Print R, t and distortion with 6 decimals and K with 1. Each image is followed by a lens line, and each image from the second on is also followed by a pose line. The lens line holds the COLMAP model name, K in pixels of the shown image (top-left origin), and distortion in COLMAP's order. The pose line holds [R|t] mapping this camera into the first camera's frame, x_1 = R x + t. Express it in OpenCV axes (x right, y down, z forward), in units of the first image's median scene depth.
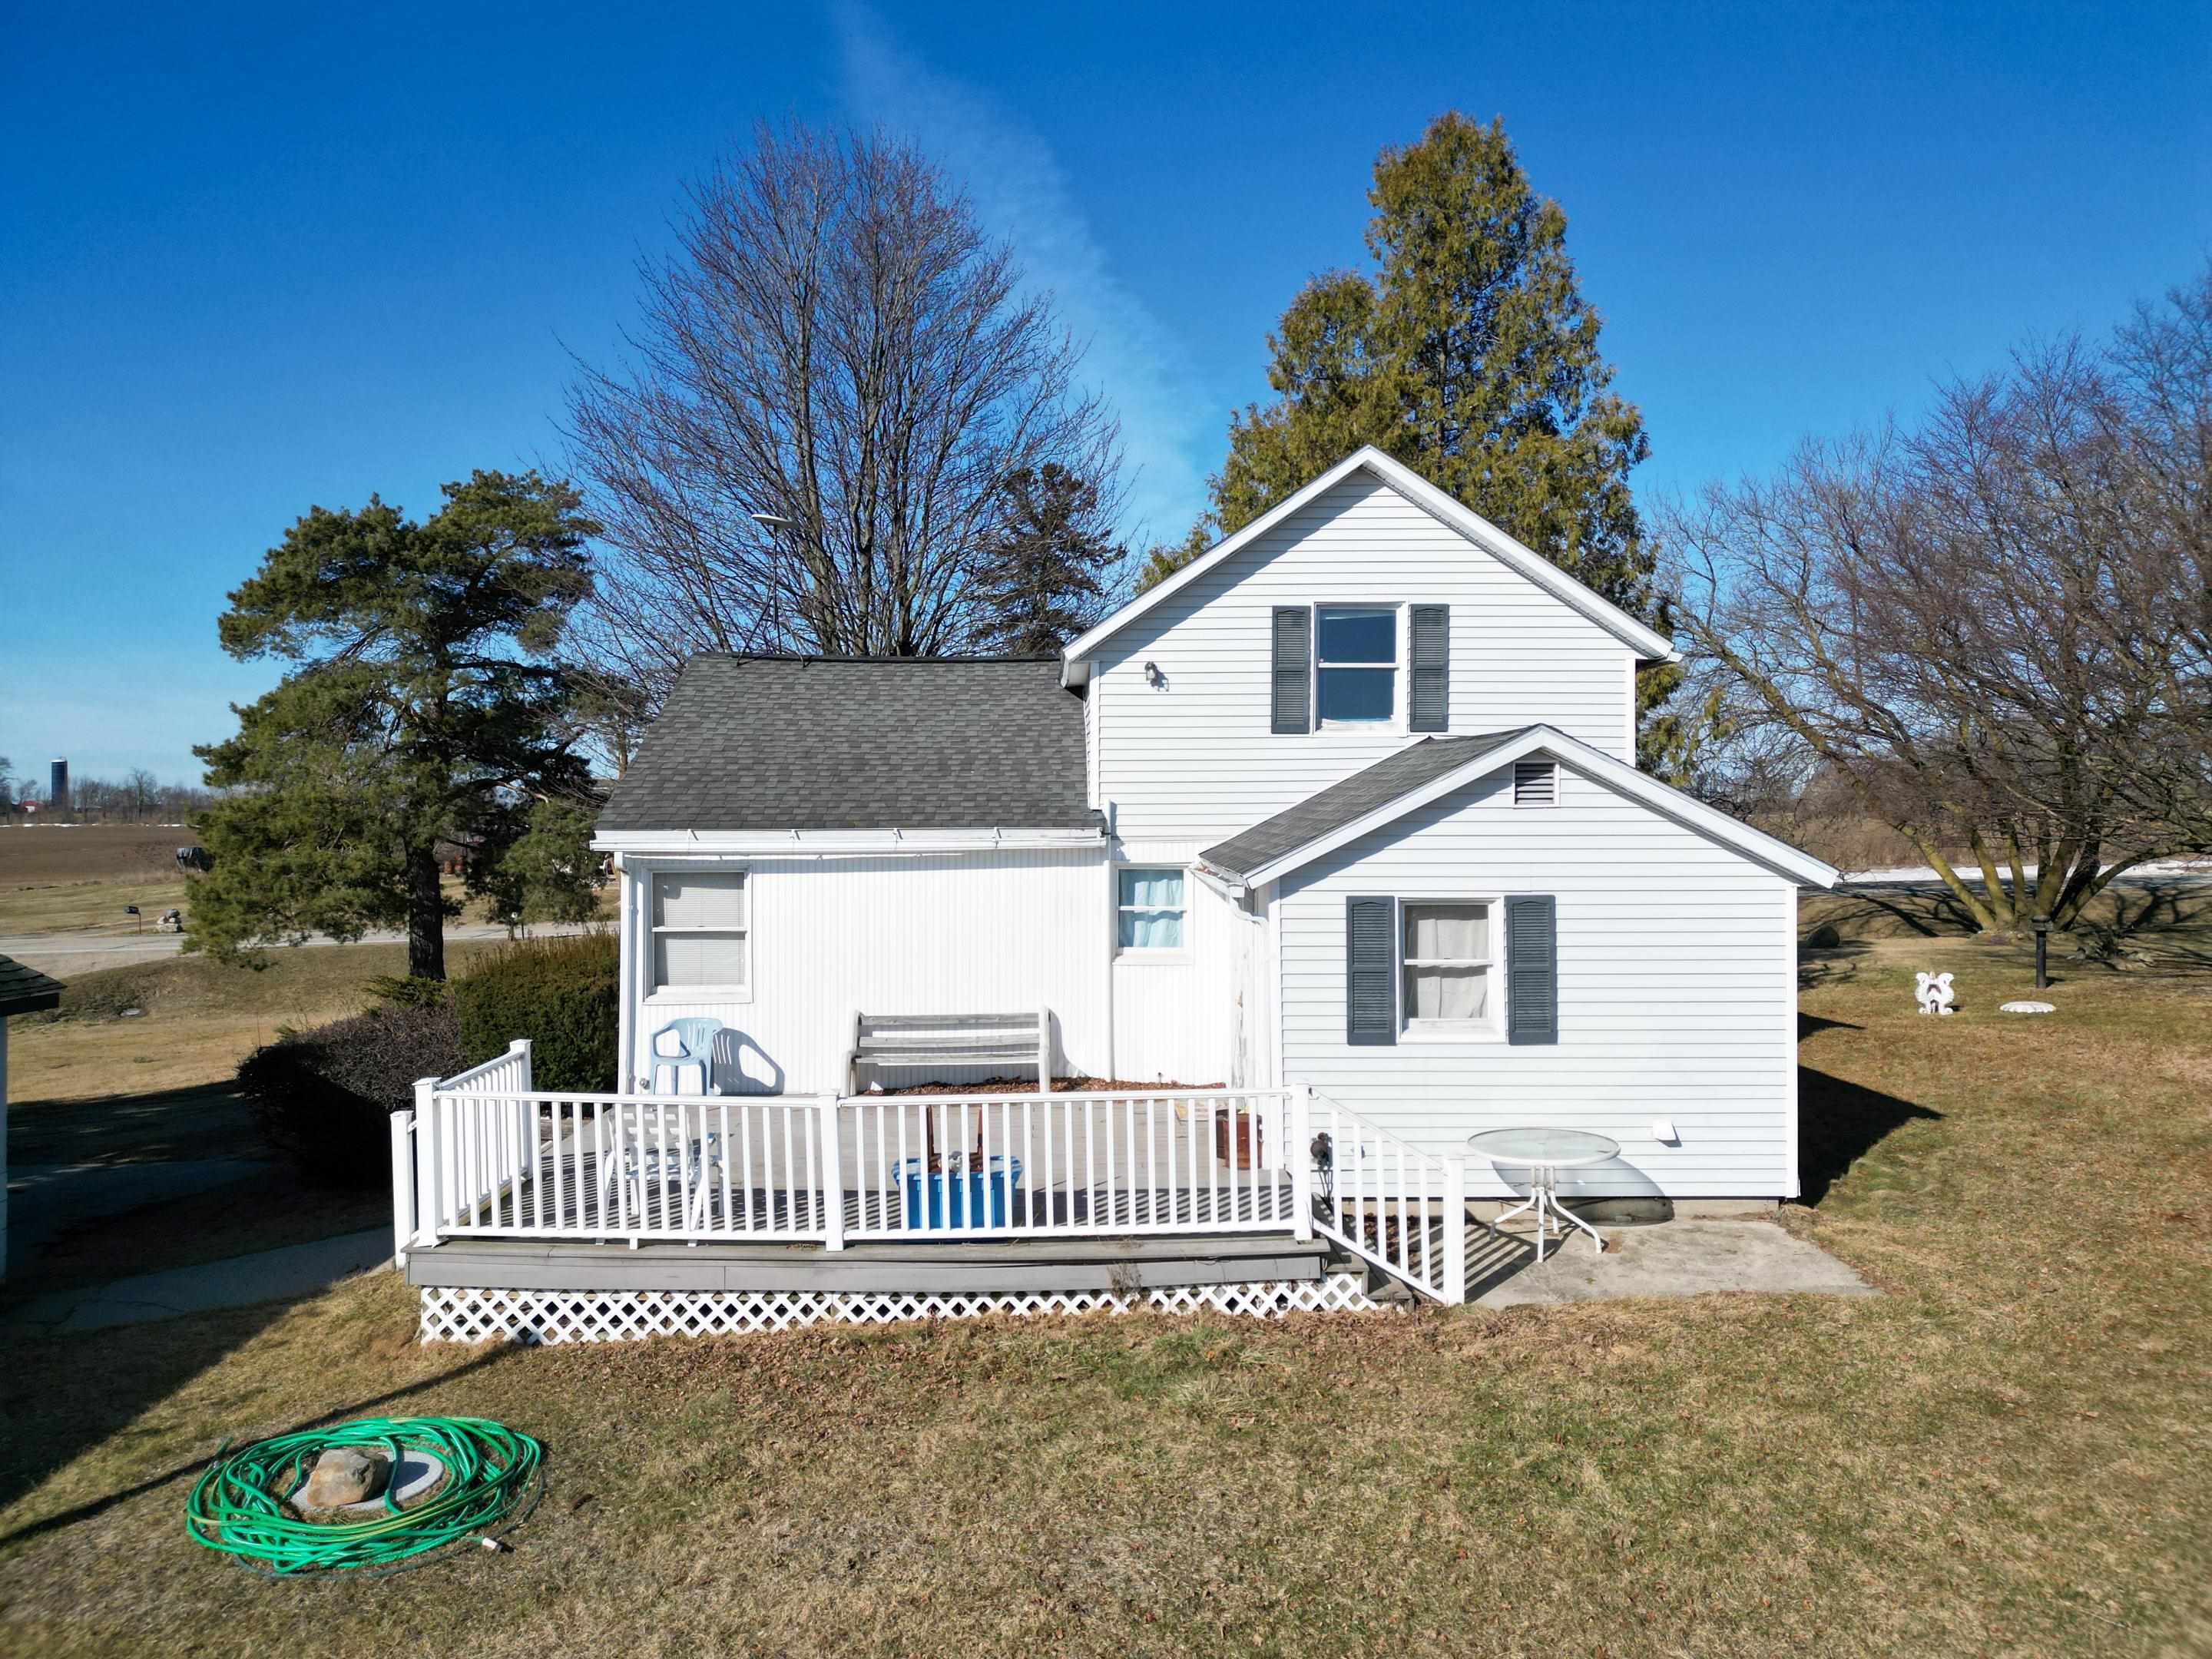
lens RADIAL K [[1528.3, 0, 1106.0], [0, 1528.3, 829.5], [0, 0, 1]] dist [0.111182, -0.109734]
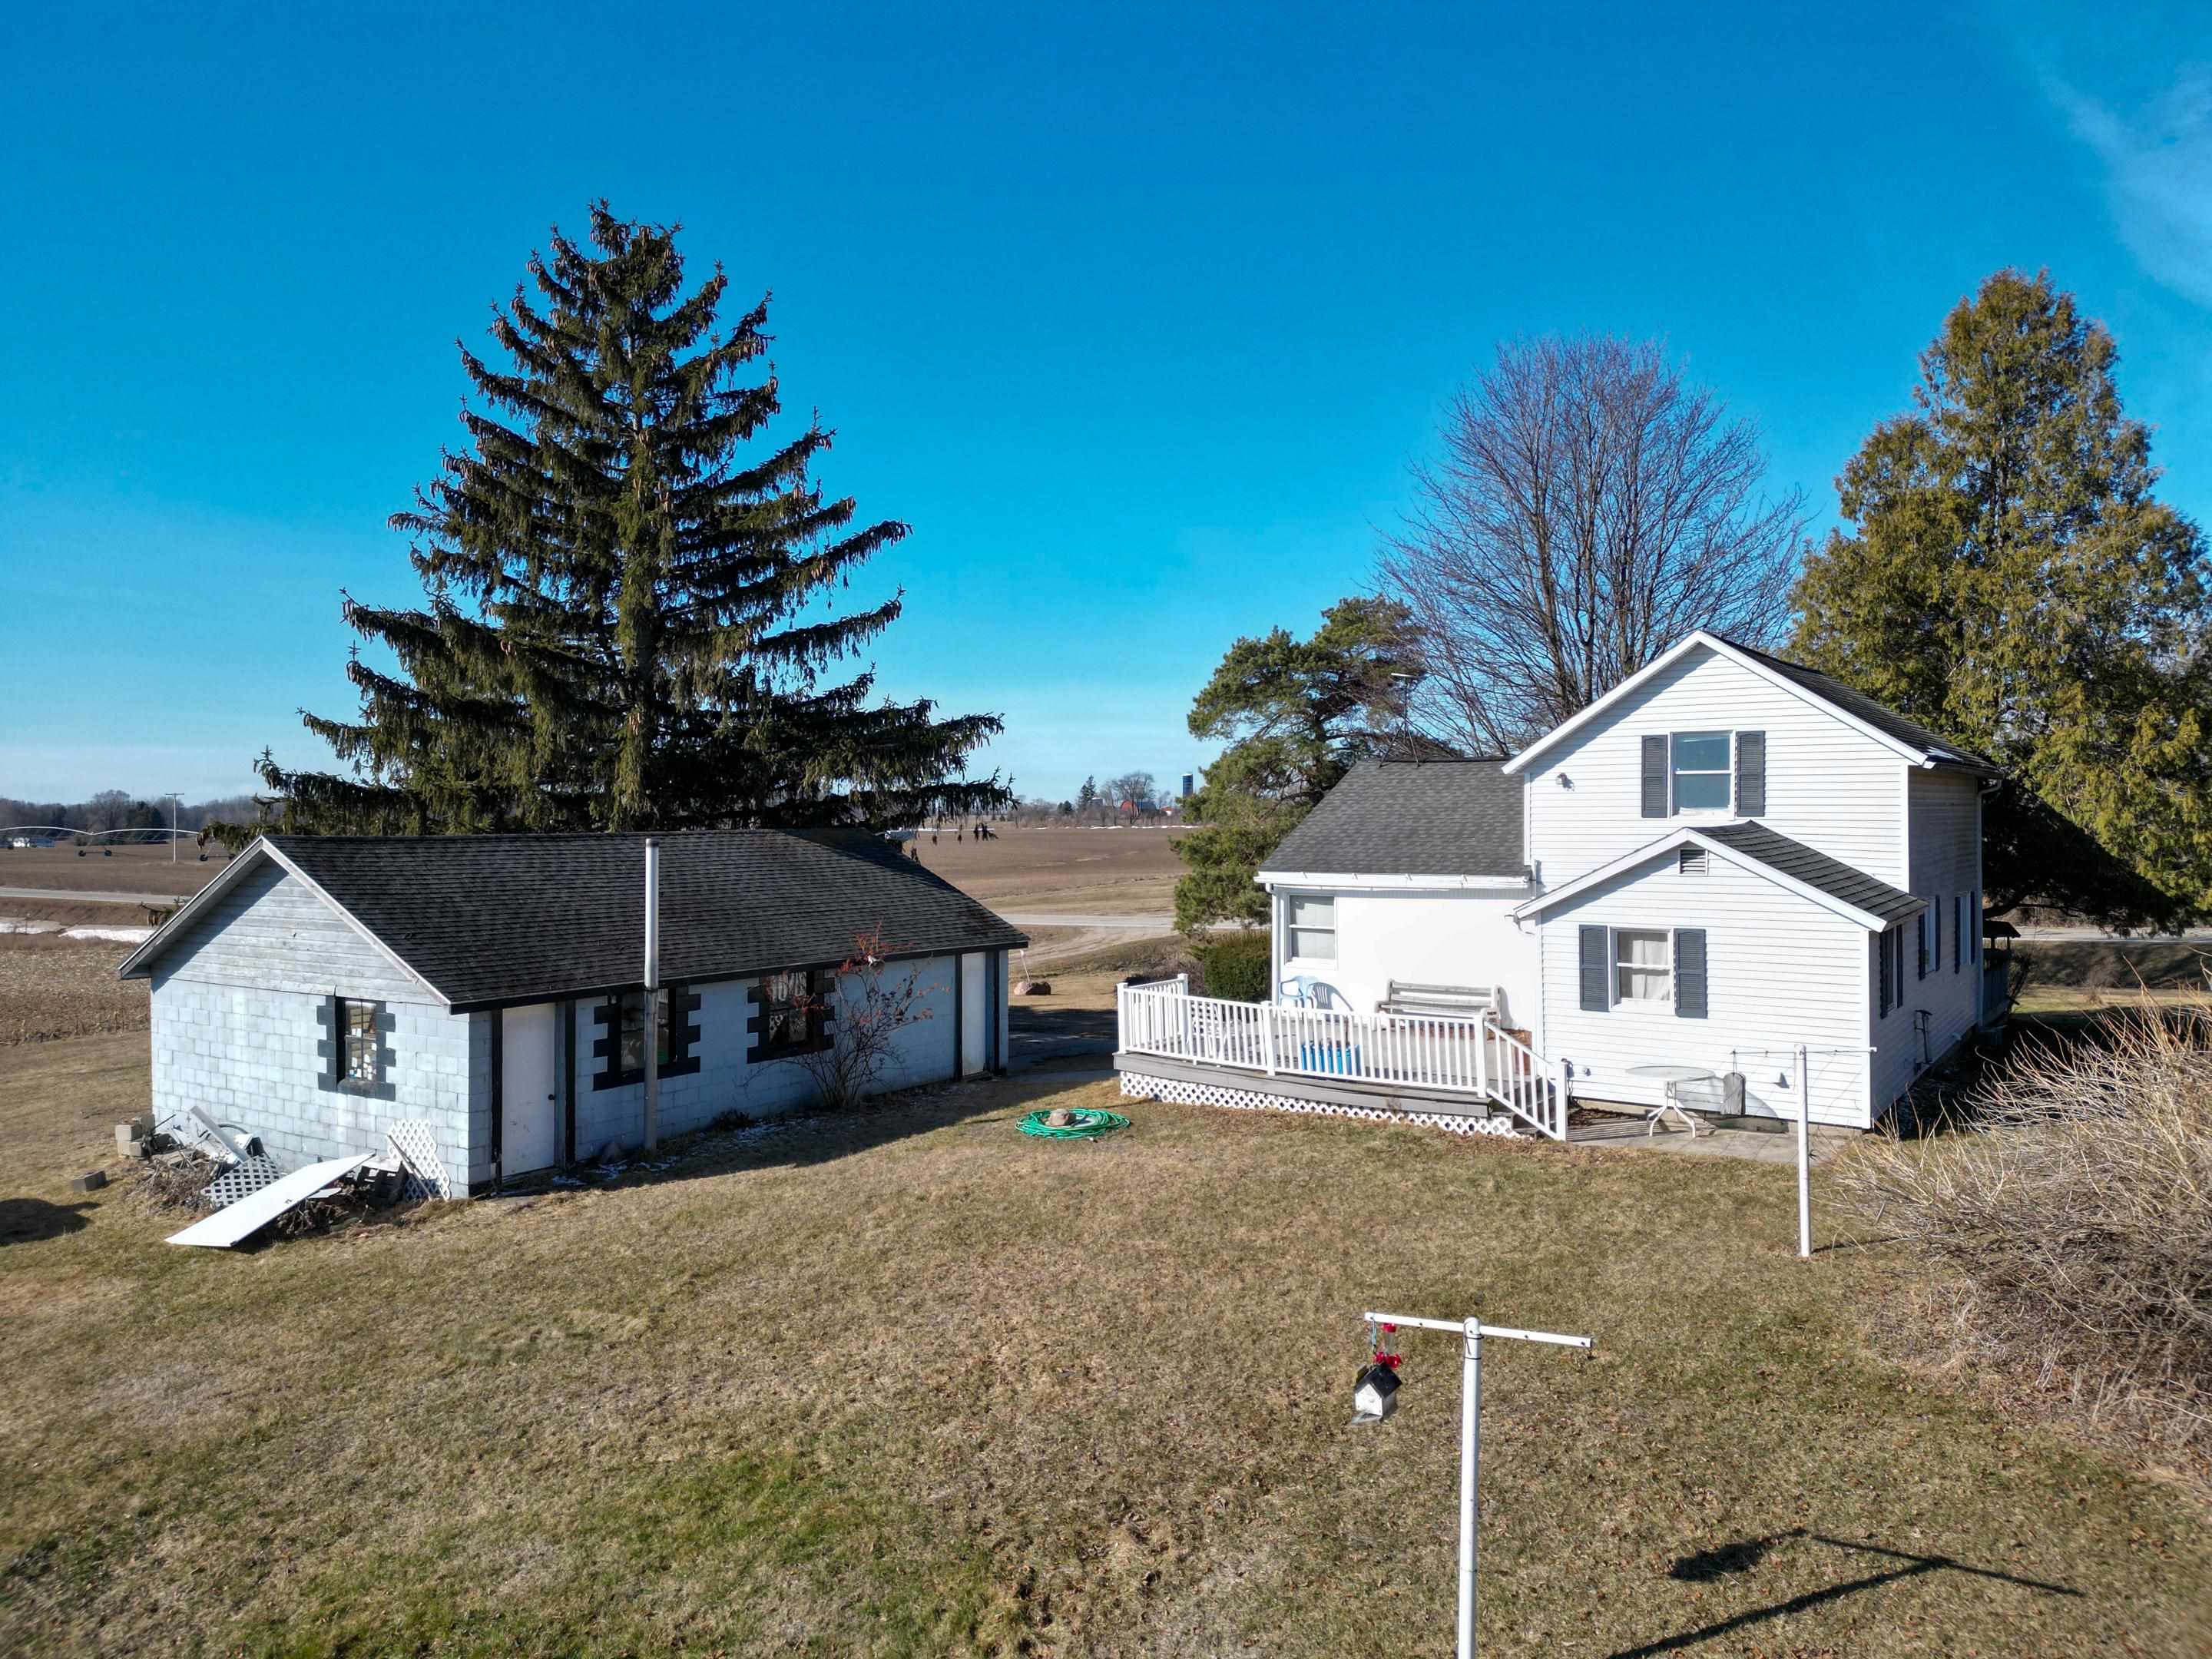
lens RADIAL K [[1528.3, 0, 1106.0], [0, 1528.3, 829.5], [0, 0, 1]] dist [0.111182, -0.109734]
pose [[0.799630, 0.005834, -0.600465, 0.627263], [-0.006474, 0.999978, 0.001095, -0.050361], [0.600459, 0.003012, 0.799650, -0.584479]]
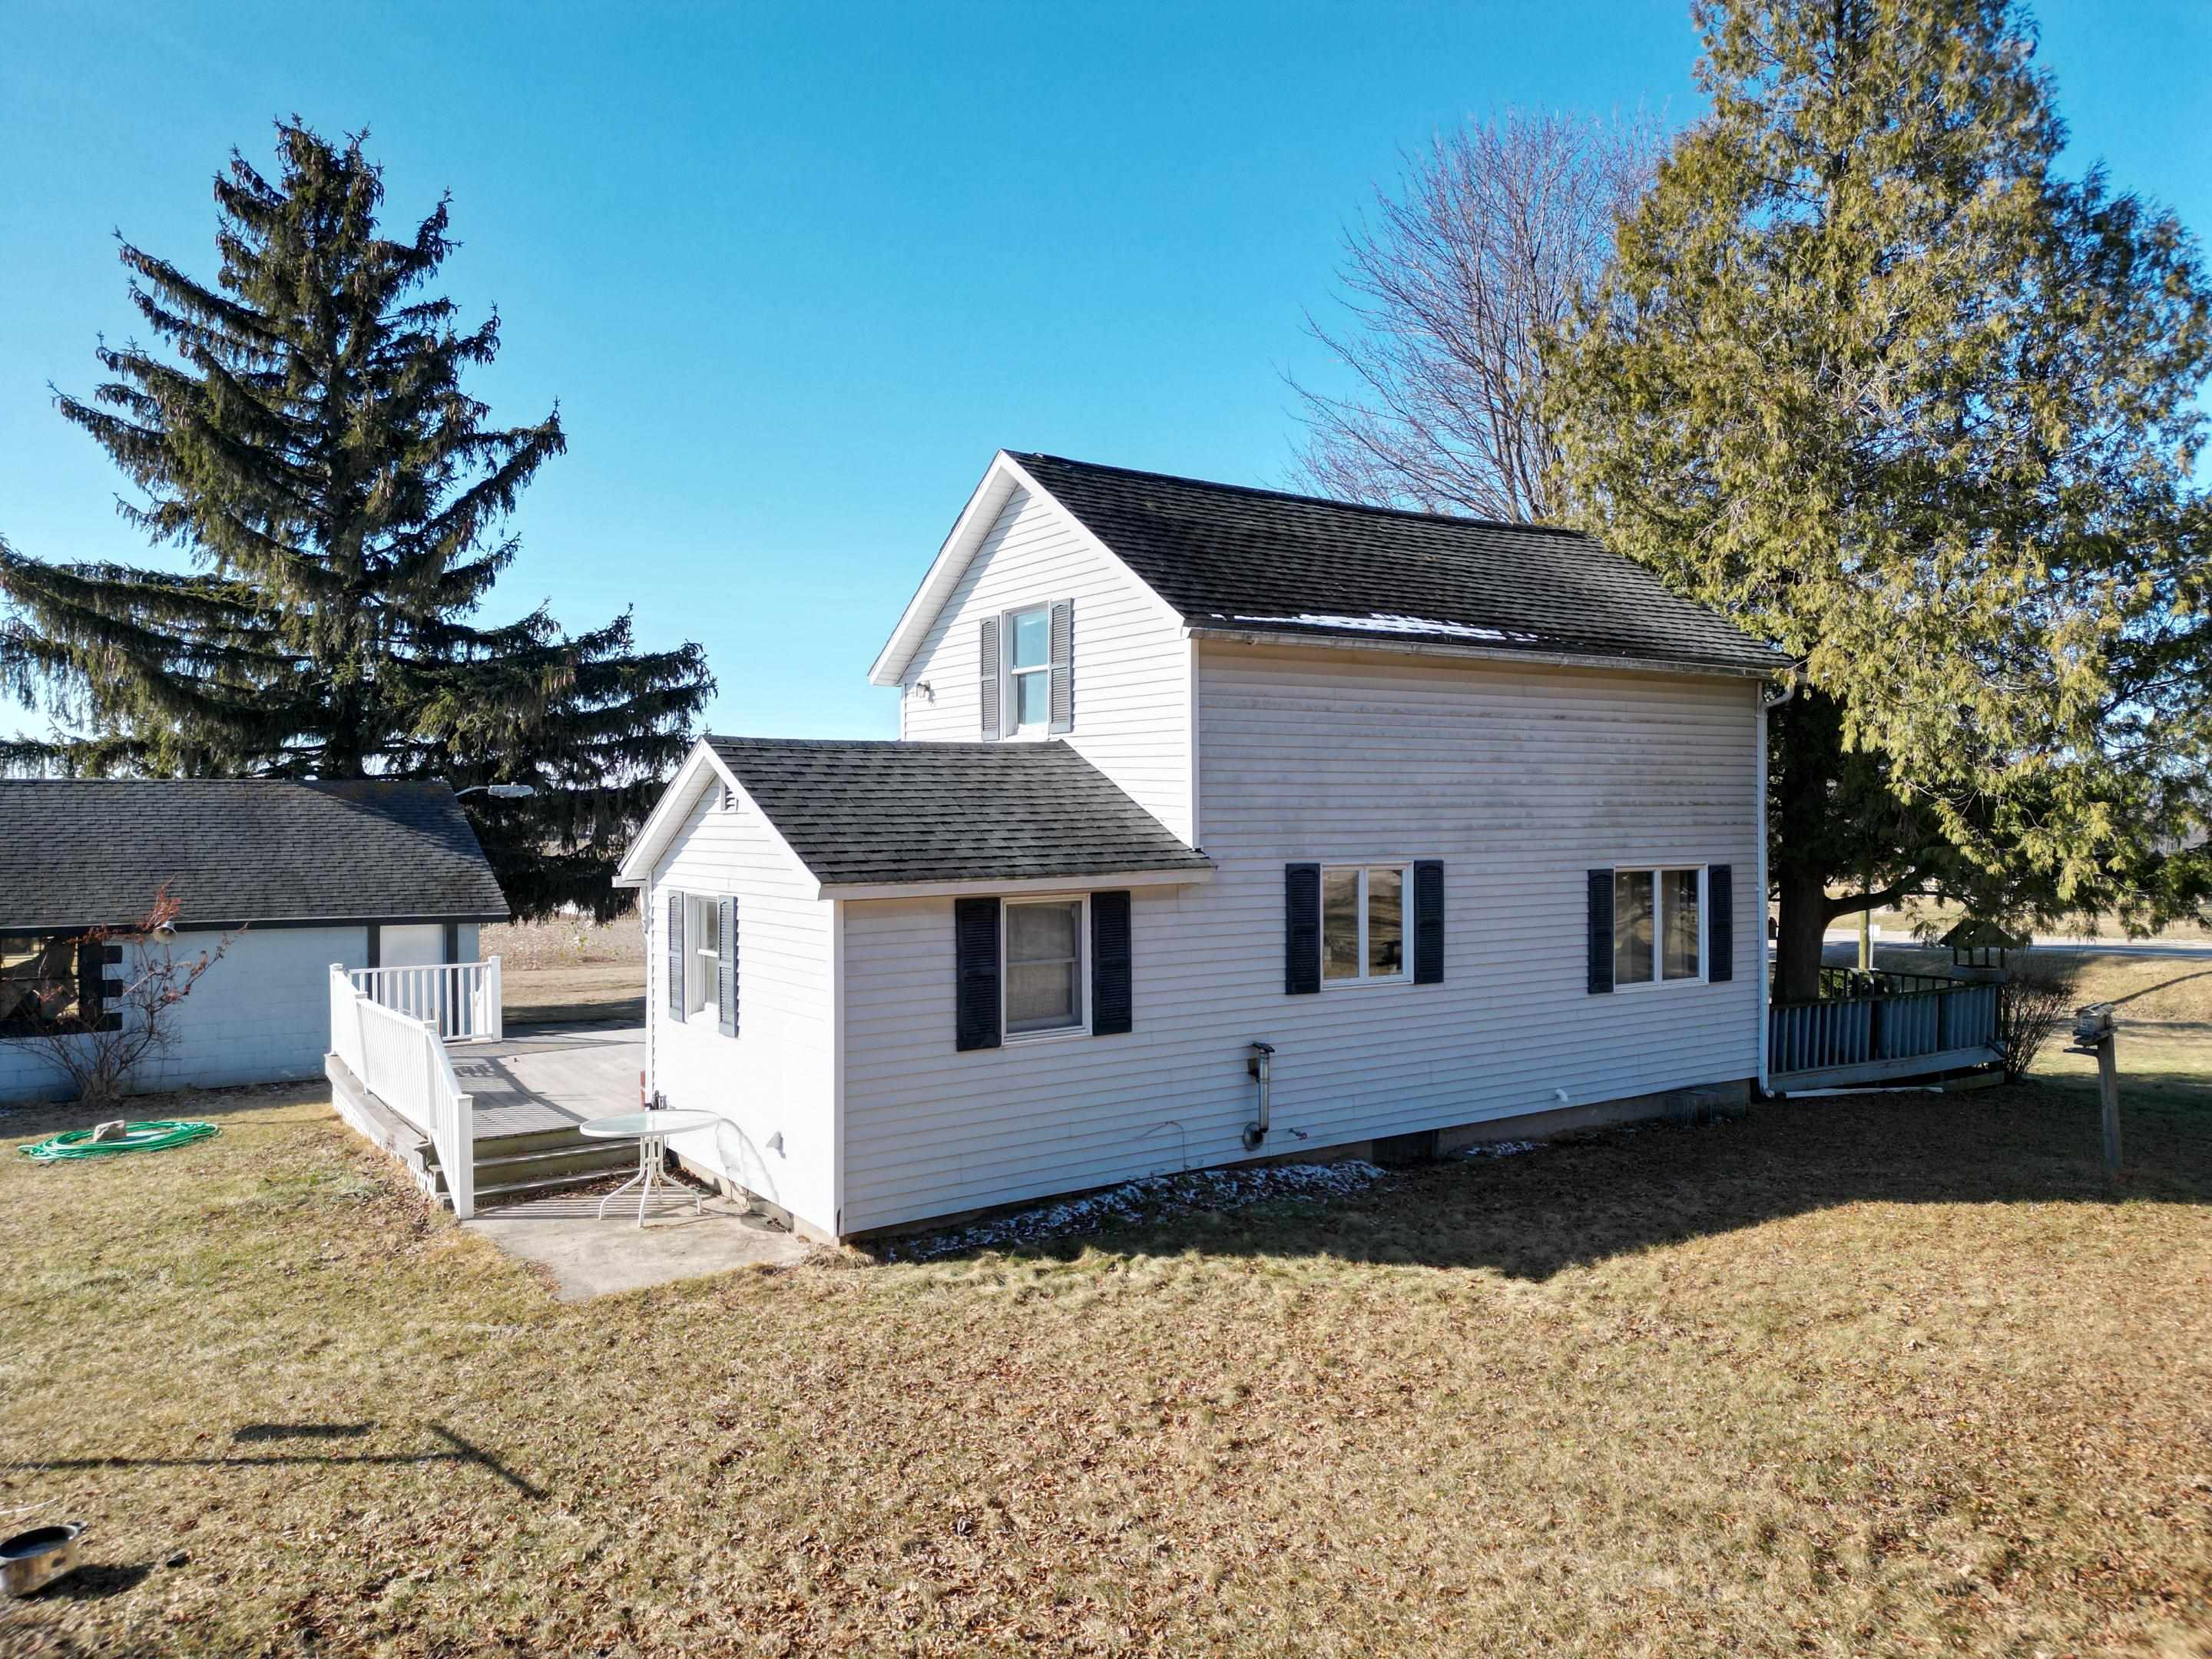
lens RADIAL K [[1535.2, 0, 1106.0], [0, 1535.2, 829.5], [0, 0, 1]] dist [0.059901, 0.001551]
pose [[0.521295, 0.010265, -0.853315, 1.055566], [-0.007734, 0.999943, 0.007304, -0.013241], [0.853342, 0.002792, 0.521345, 0.515916]]
